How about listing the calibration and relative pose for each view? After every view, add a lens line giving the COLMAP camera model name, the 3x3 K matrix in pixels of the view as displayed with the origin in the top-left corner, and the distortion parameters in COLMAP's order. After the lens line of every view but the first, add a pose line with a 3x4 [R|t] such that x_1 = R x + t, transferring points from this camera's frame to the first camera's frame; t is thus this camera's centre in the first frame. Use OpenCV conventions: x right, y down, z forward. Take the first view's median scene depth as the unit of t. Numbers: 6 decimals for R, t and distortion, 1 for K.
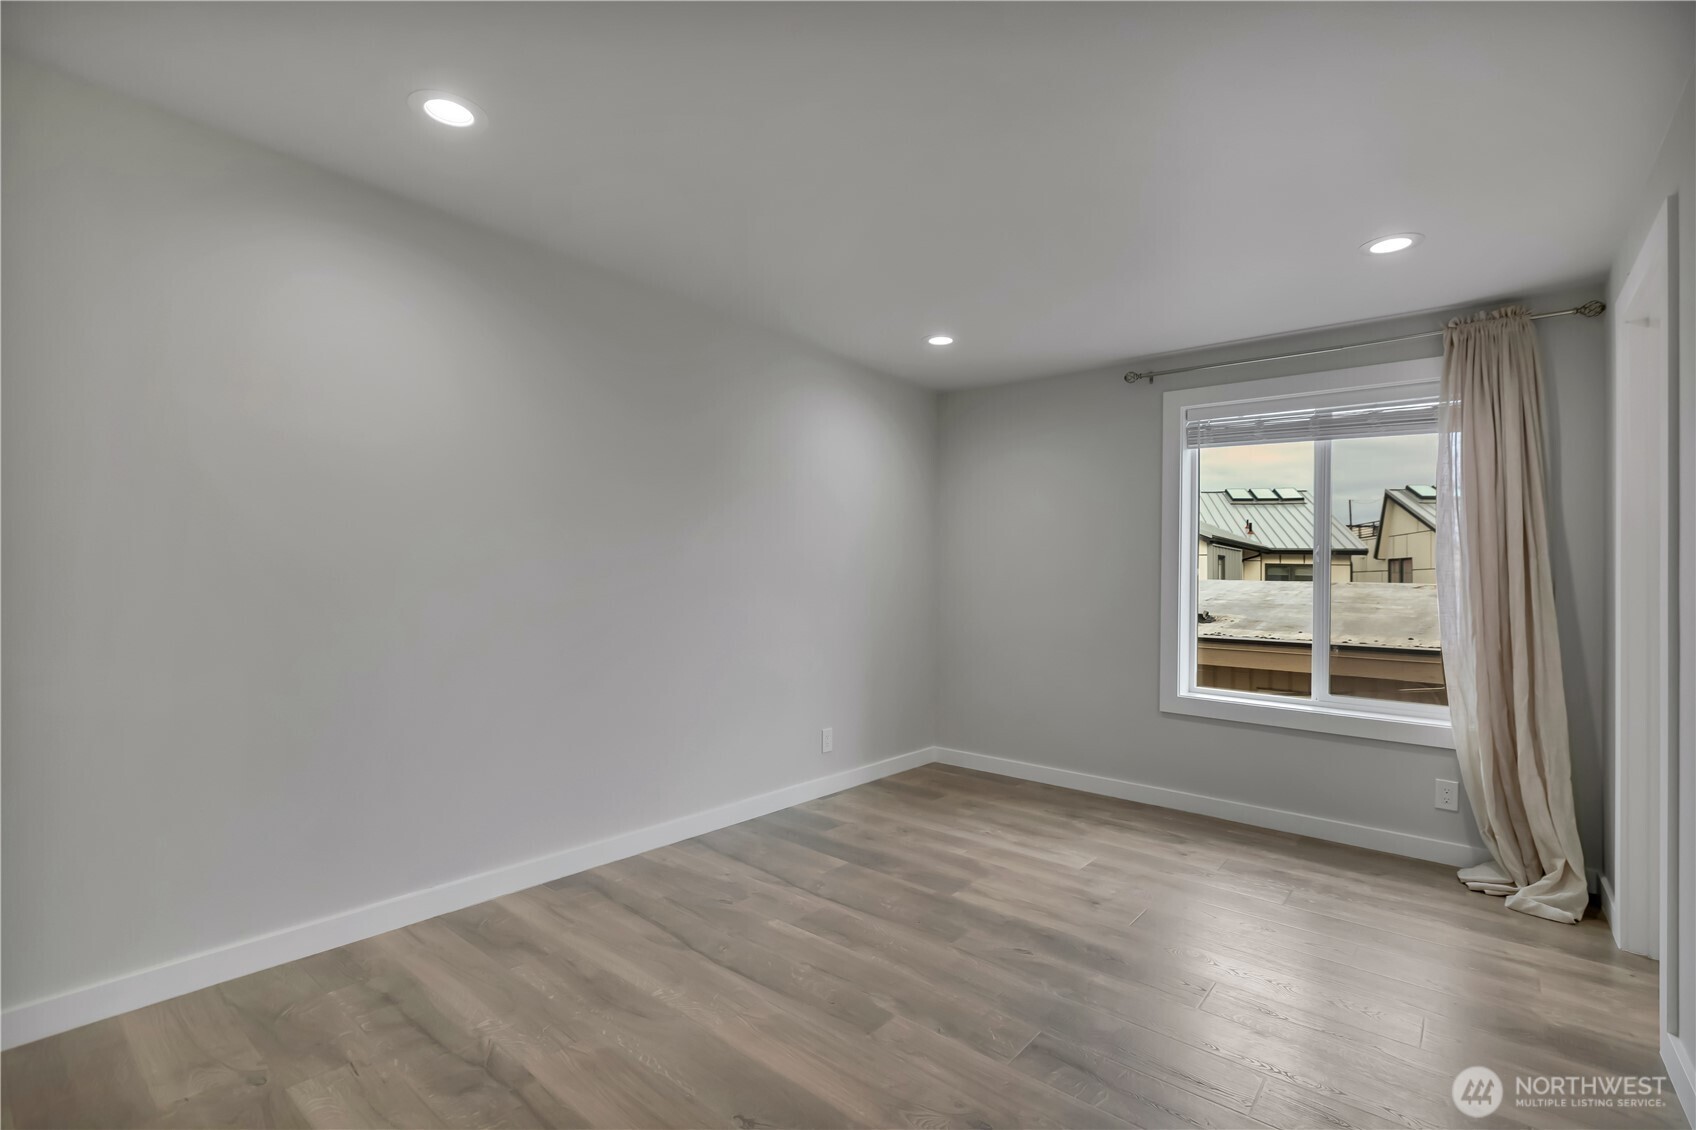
lens RADIAL K [[797.6, 0, 848.0], [0, 797.6, 565.0], [0, 0, 1]] dist [0.003785, 0.000366]
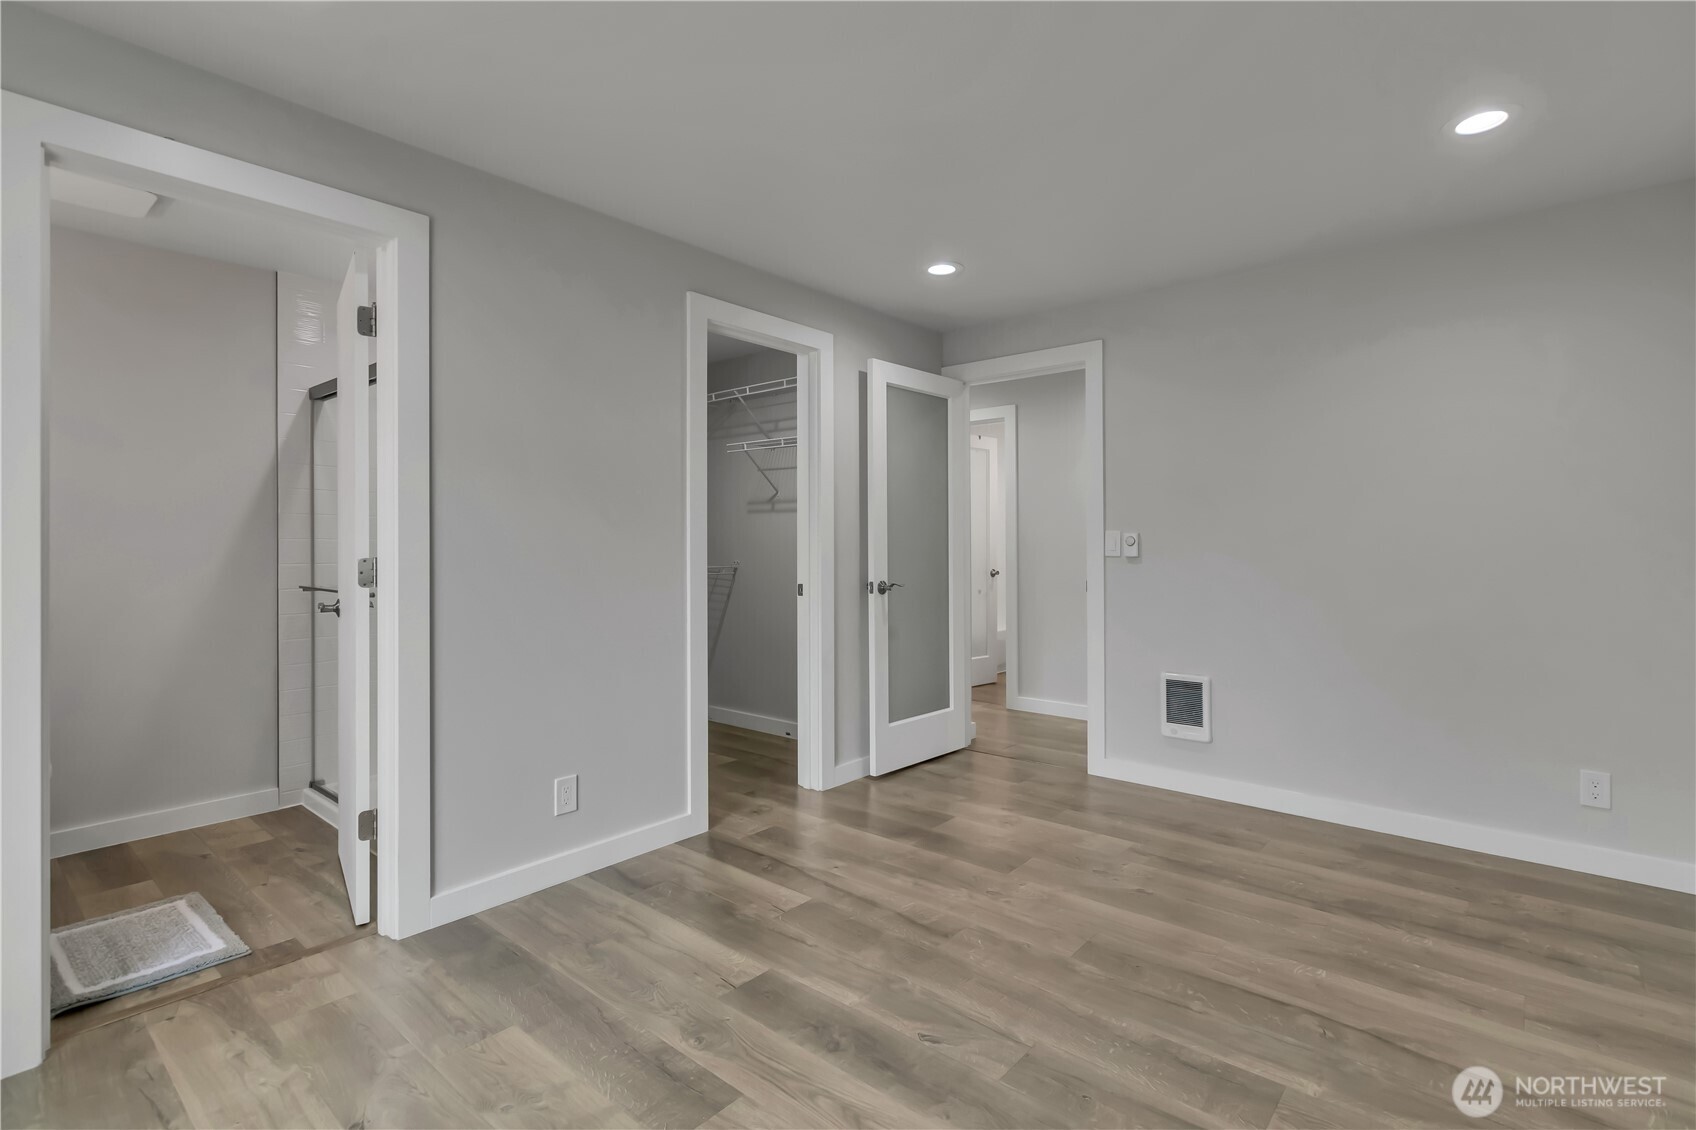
lens RADIAL K [[797.6, 0, 848.0], [0, 797.6, 565.0], [0, 0, 1]] dist [0.003785, 0.000366]
pose [[-0.999121, -0.022497, 0.035363, 0.302553], [-0.022688, 0.999730, -0.005017, 0.050157], [-0.035241, -0.005815, -0.999362, 1.898840]]
